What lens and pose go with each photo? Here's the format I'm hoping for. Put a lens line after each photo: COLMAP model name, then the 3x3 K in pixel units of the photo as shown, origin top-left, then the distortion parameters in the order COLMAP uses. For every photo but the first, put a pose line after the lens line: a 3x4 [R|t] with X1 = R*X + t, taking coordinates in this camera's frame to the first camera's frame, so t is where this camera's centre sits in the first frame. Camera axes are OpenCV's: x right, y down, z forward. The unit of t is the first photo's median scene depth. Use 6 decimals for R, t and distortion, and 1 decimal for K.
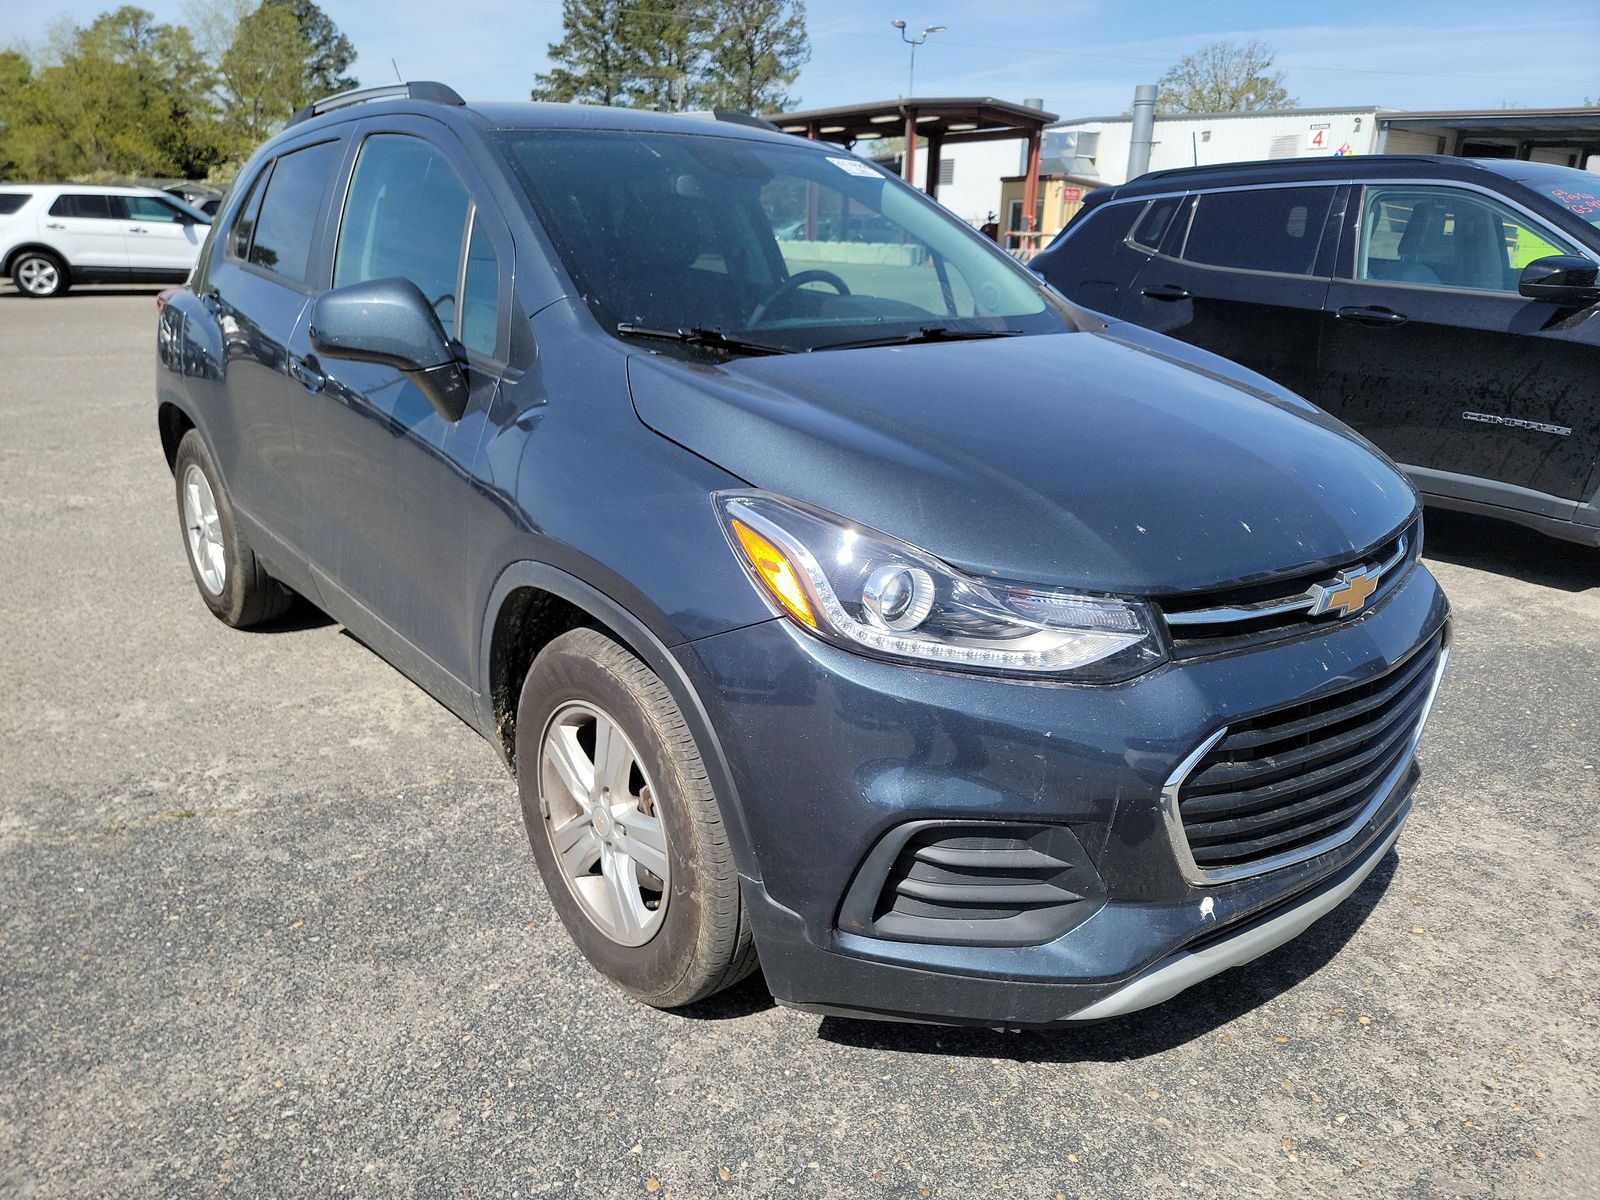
lens RADIAL K [[1132.1, 0, 800.0], [0, 1132.1, 600.0], [0, 0, 1]] dist [0.088902, -0.085572]
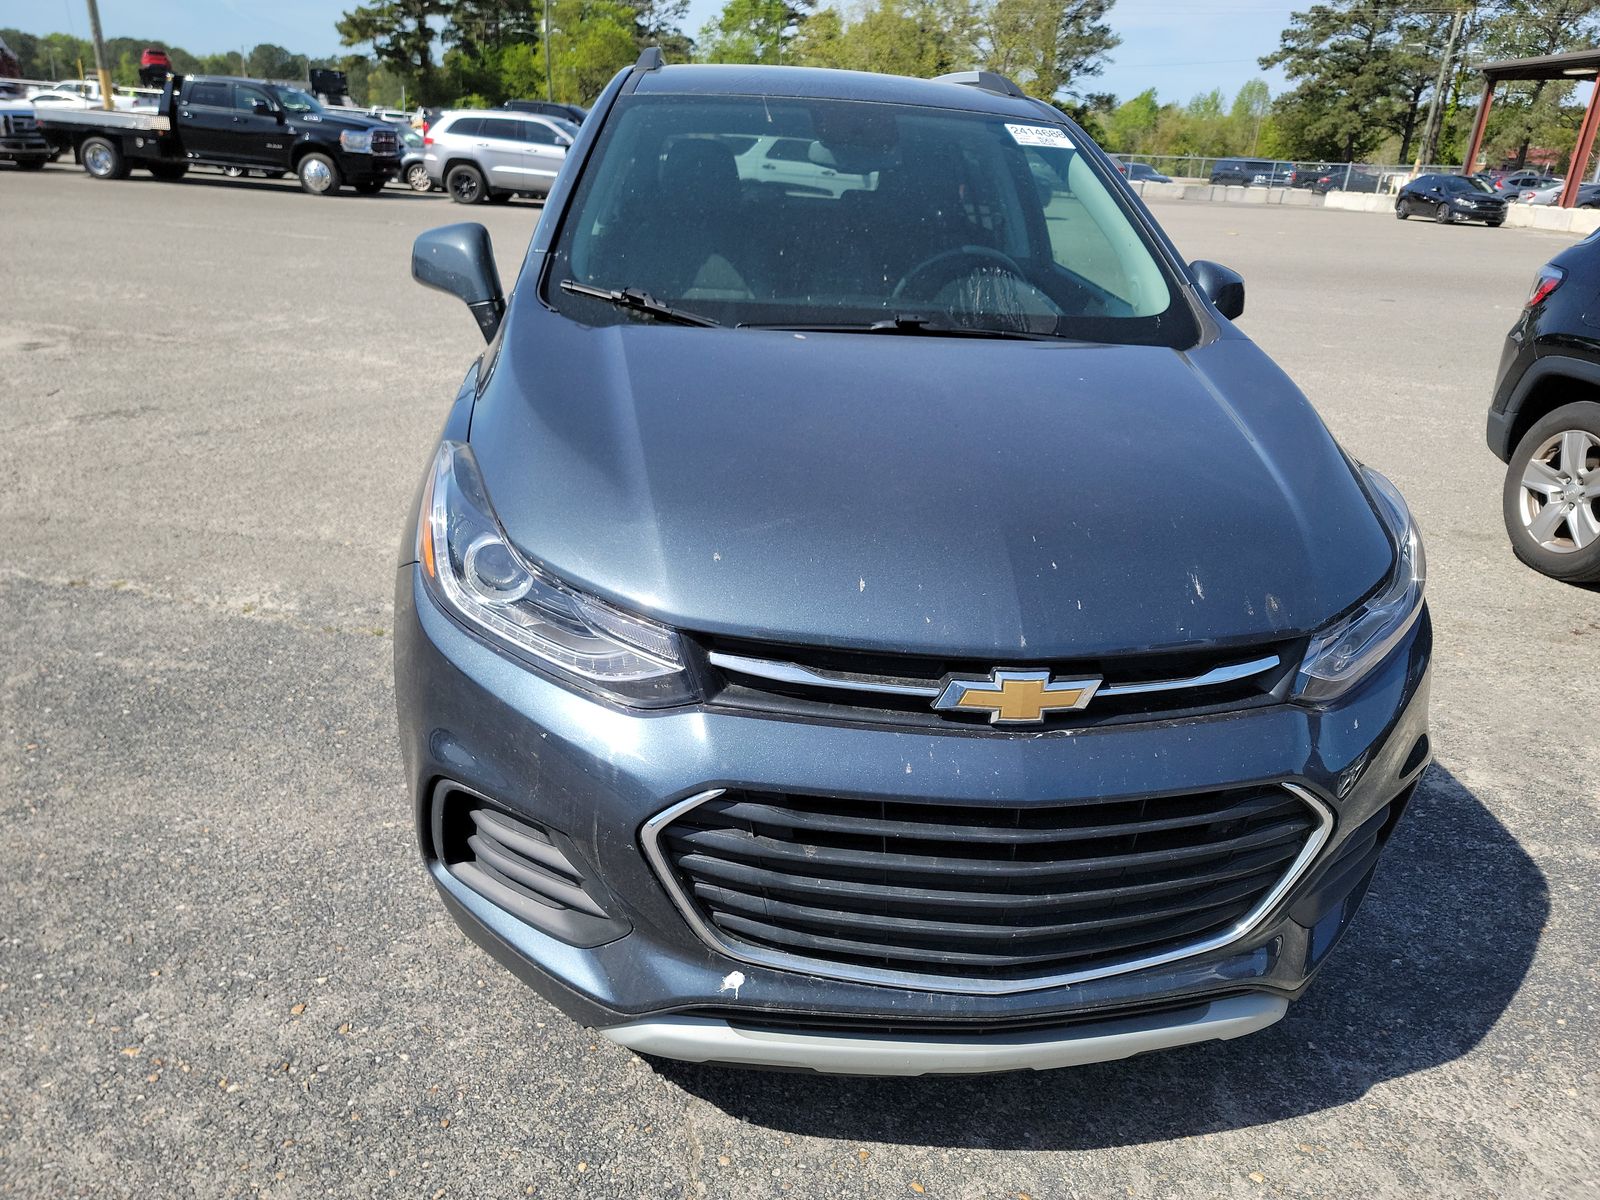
lens RADIAL K [[1130.2, 0, 800.0], [0, 1130.2, 600.0], [0, 0, 1]] dist [0.080674, -0.063193]
pose [[0.823462, 0.237866, -0.515101, 0.440345], [-0.216871, 0.970894, 0.101646, -0.071792], [0.524287, 0.028009, 0.851081, 0.139063]]
